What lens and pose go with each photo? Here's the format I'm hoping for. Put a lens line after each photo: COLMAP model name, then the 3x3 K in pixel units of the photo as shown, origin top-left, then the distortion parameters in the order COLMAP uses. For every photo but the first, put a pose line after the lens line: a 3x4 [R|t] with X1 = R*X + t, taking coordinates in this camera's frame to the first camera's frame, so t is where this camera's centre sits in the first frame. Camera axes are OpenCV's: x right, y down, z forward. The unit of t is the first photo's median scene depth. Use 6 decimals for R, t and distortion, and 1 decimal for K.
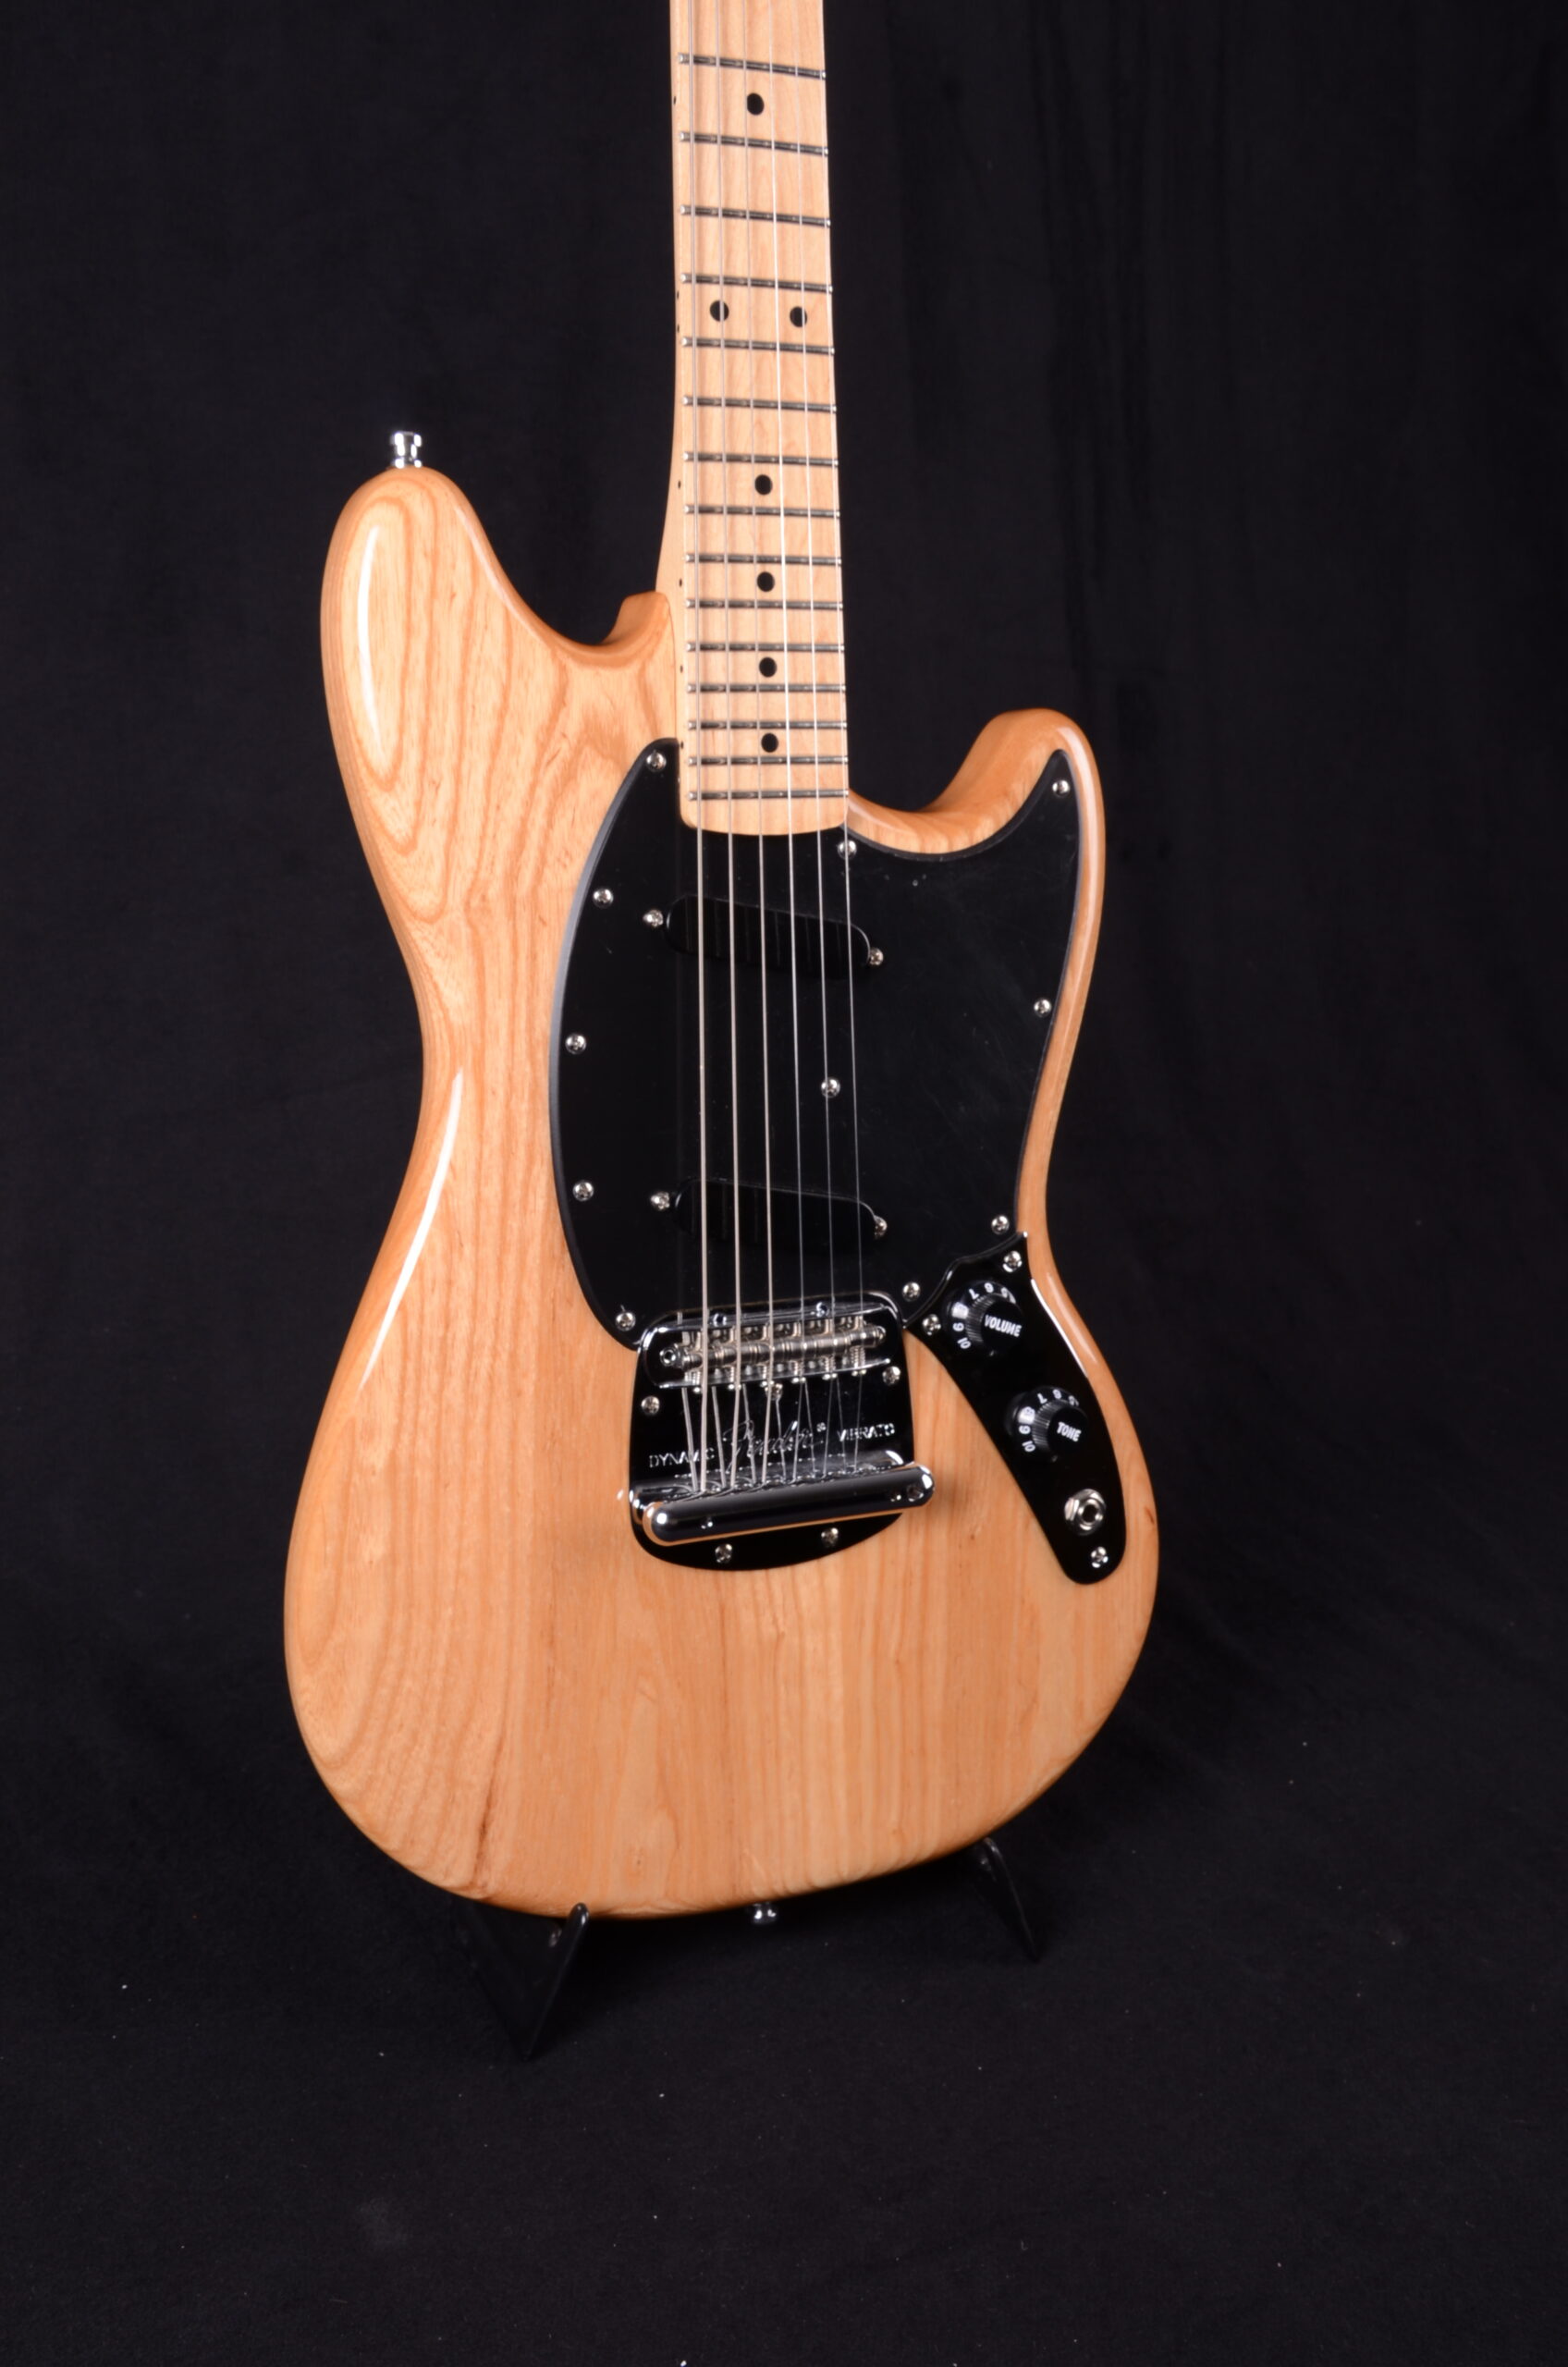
lens RADIAL K [[2566.6, 0, 797.7], [0, 2566.6, 1231.5], [0, 0, 1]] dist [-0.016574, 0.000000]
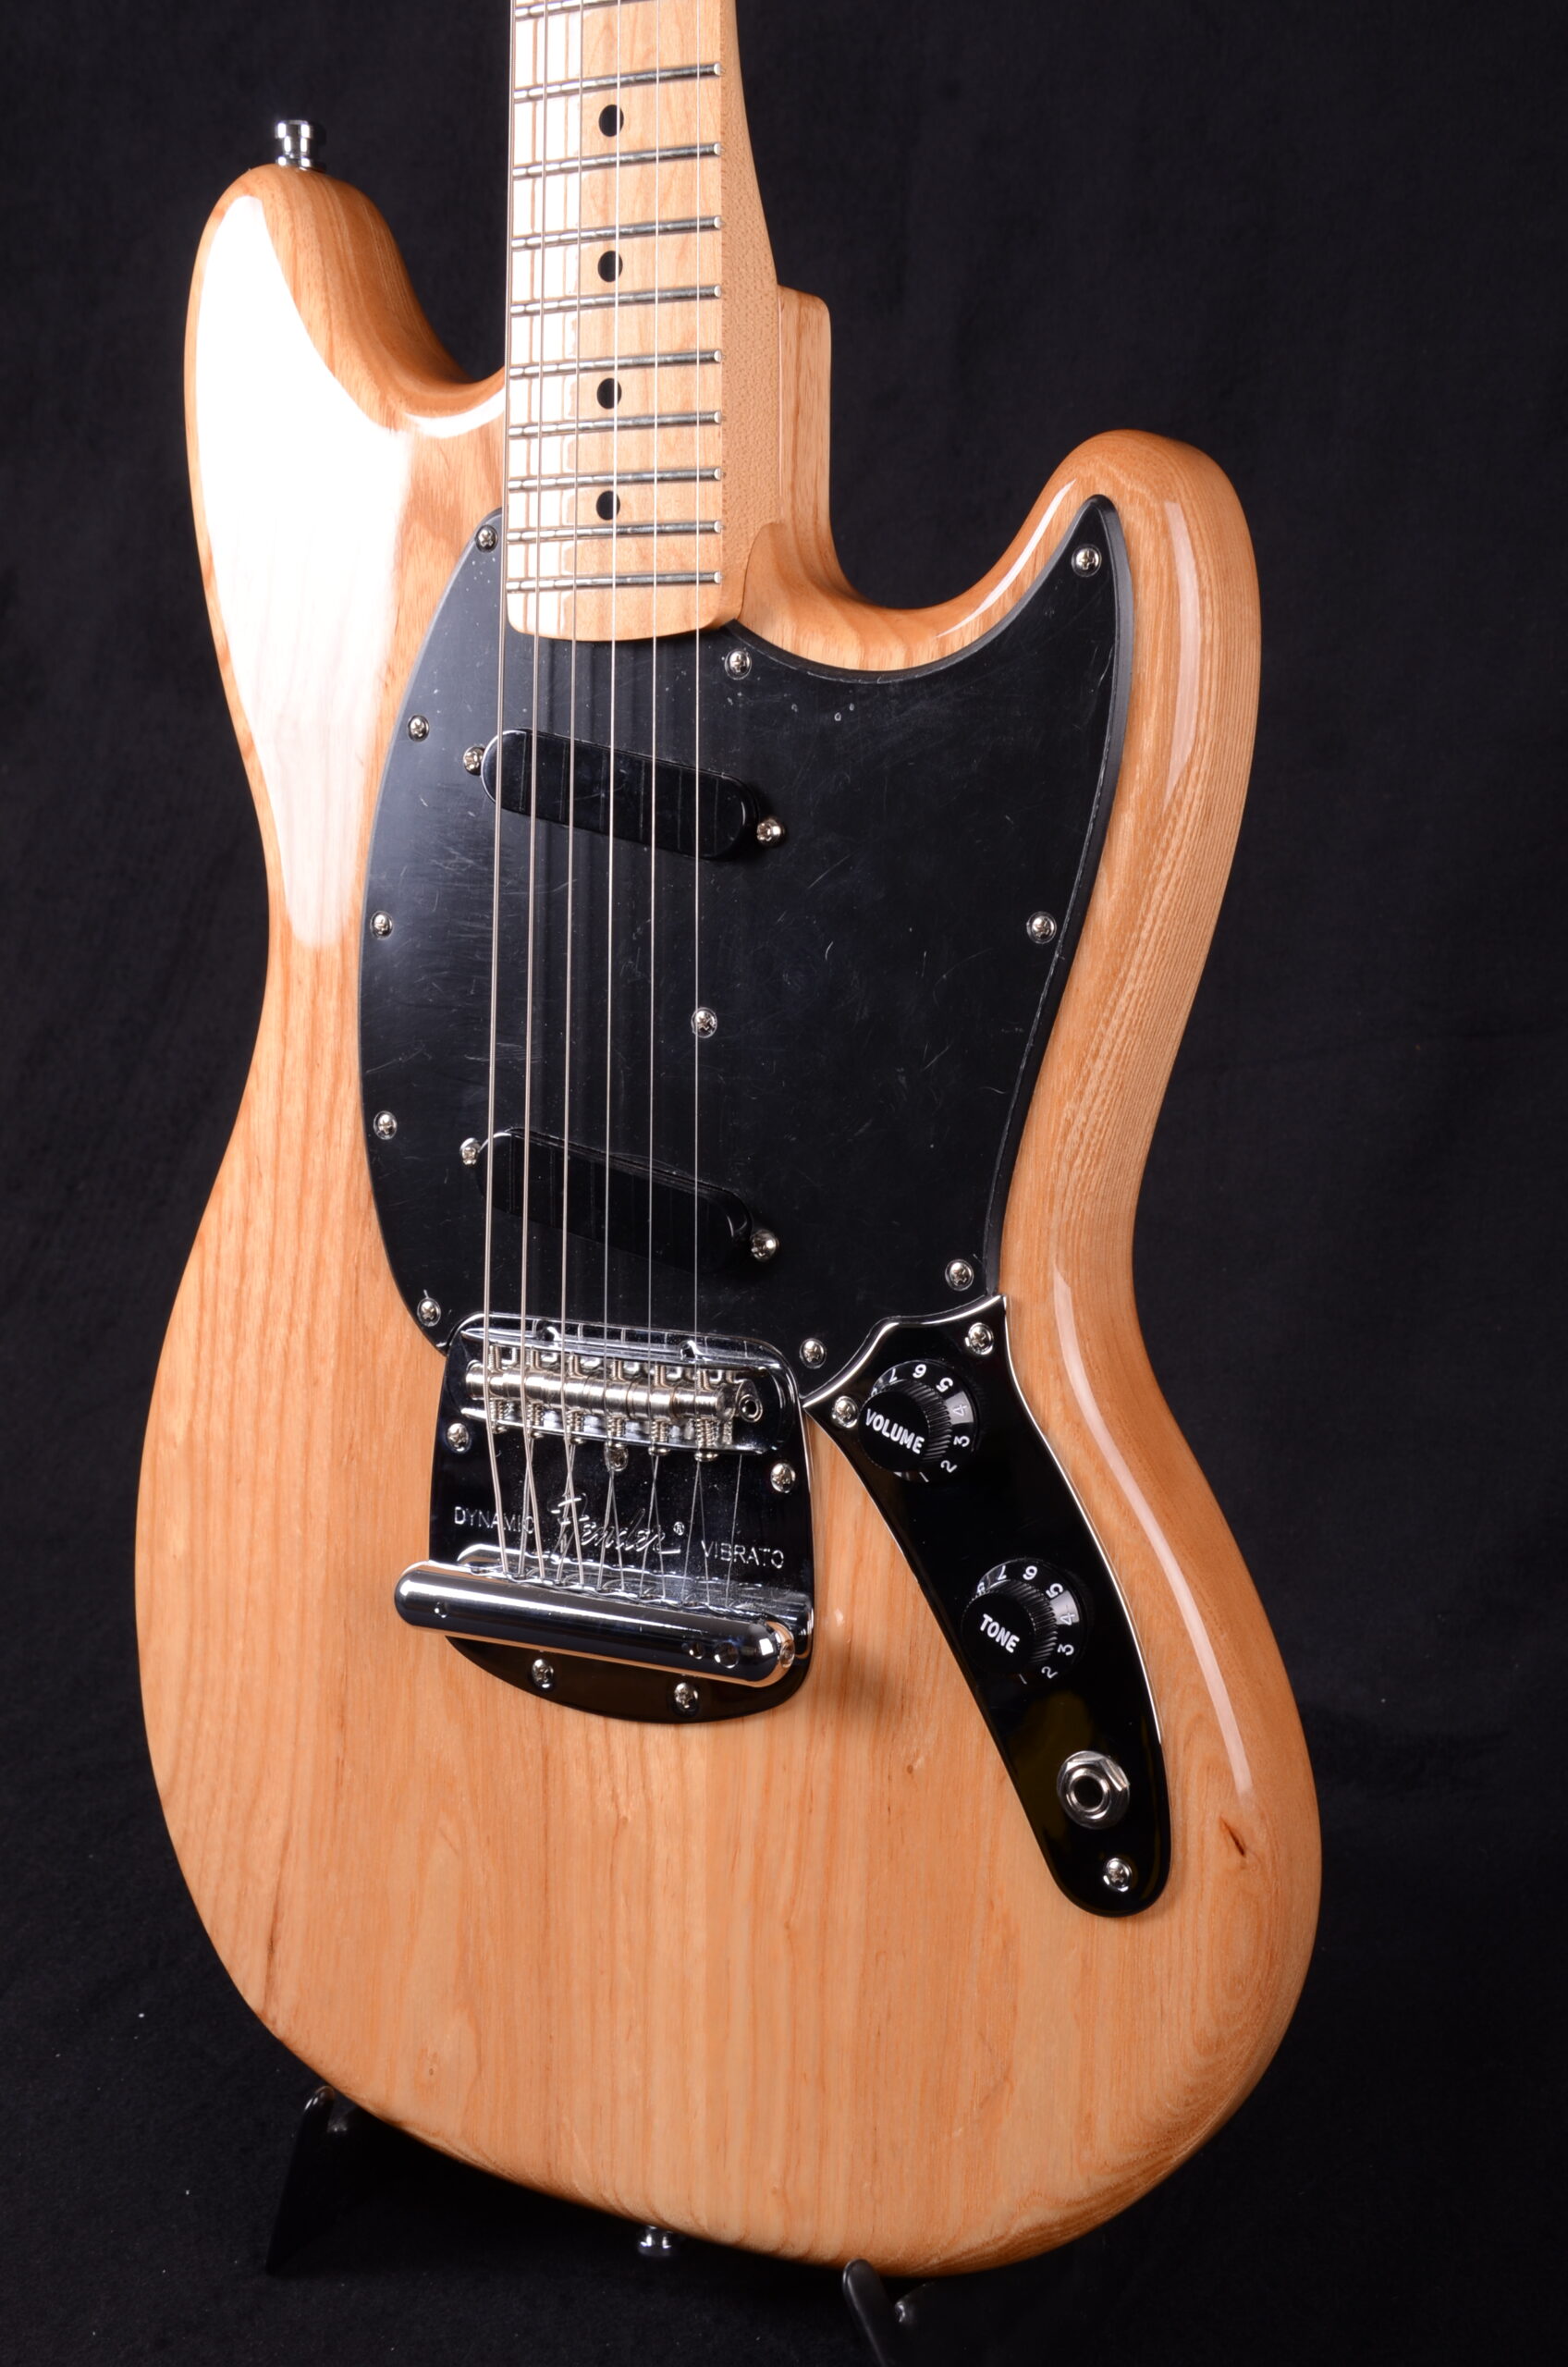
lens RADIAL K [[3294.1, 0, 786.6], [0, 3294.1, 1246.8], [0, 0, 1]] dist [0.077511, 0.000000]
pose [[0.546402, 0.125146, -0.828120, 0.768249], [-0.151482, 0.987233, 0.049242, -0.045562], [0.823710, 0.098539, 0.558383, 0.564212]]
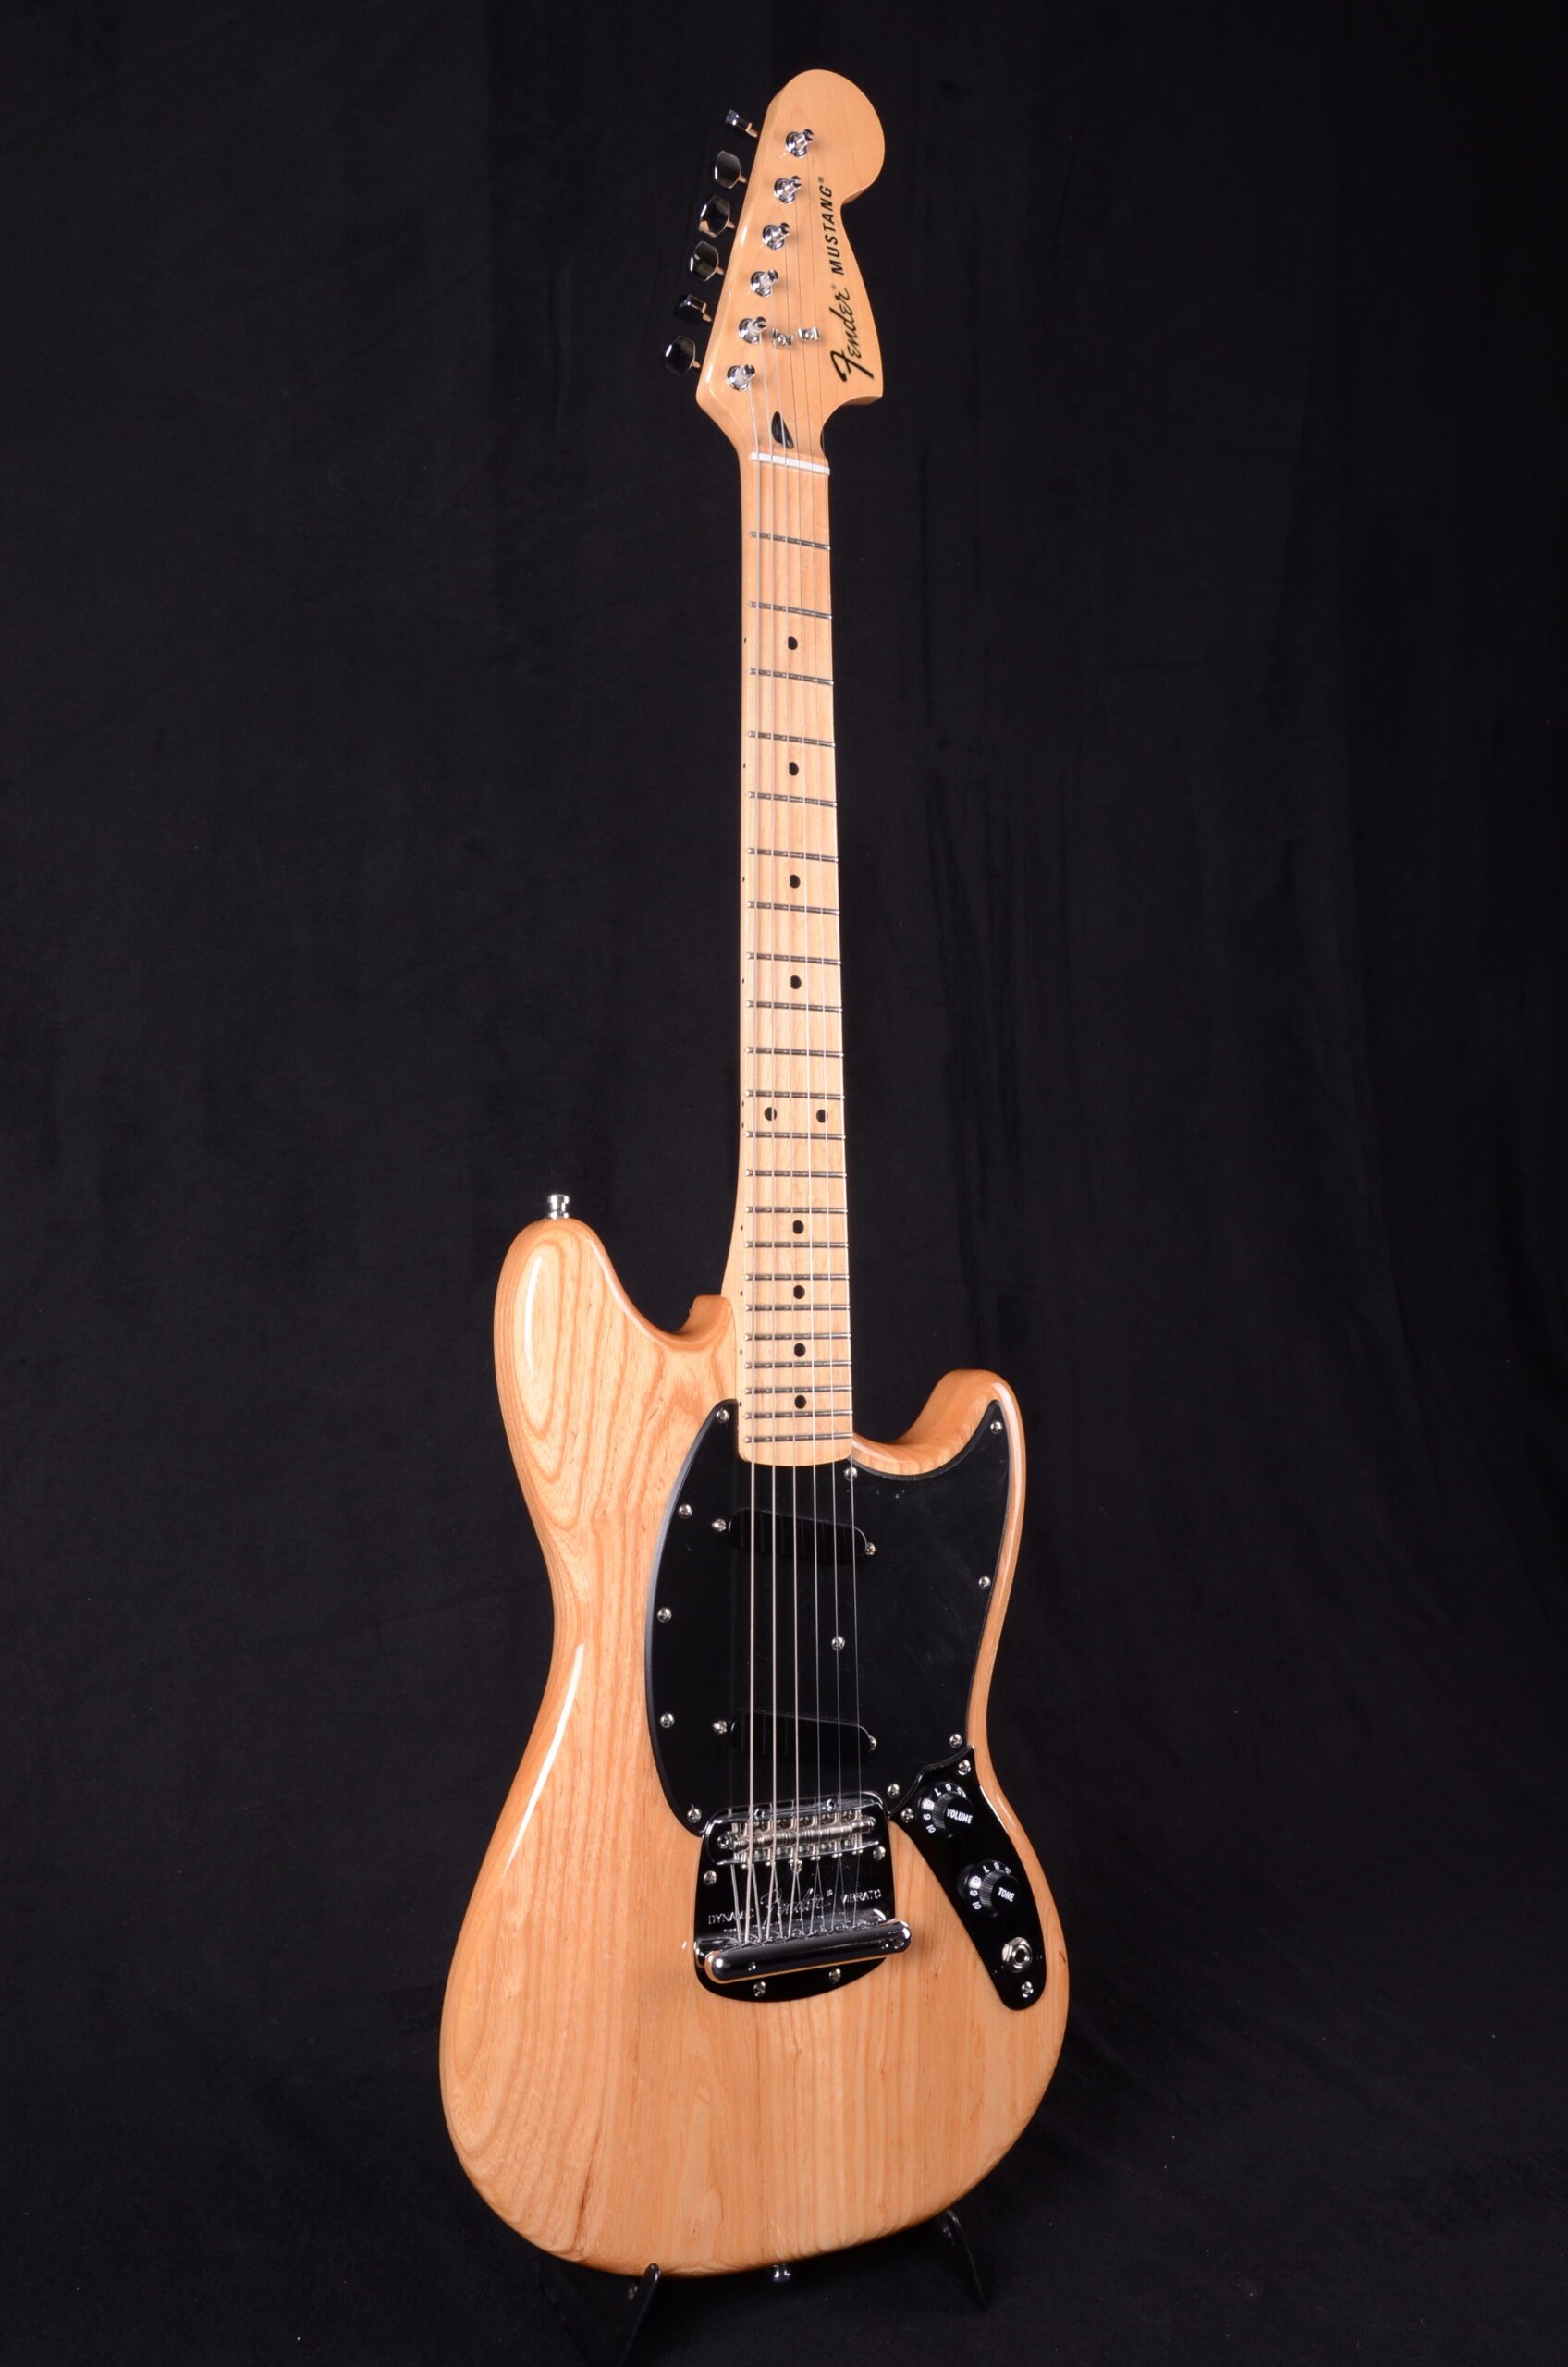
lens RADIAL K [[2276.5, 0, 793.3], [0, 2276.5, 1235.9], [0, 0, 1]] dist [-0.025908, 0.000000]
pose [[0.998163, 0.013053, 0.059164, -0.091080], [-0.001543, 0.981677, -0.190547, -0.038711], [-0.060567, 0.190106, 0.979894, -0.265972]]
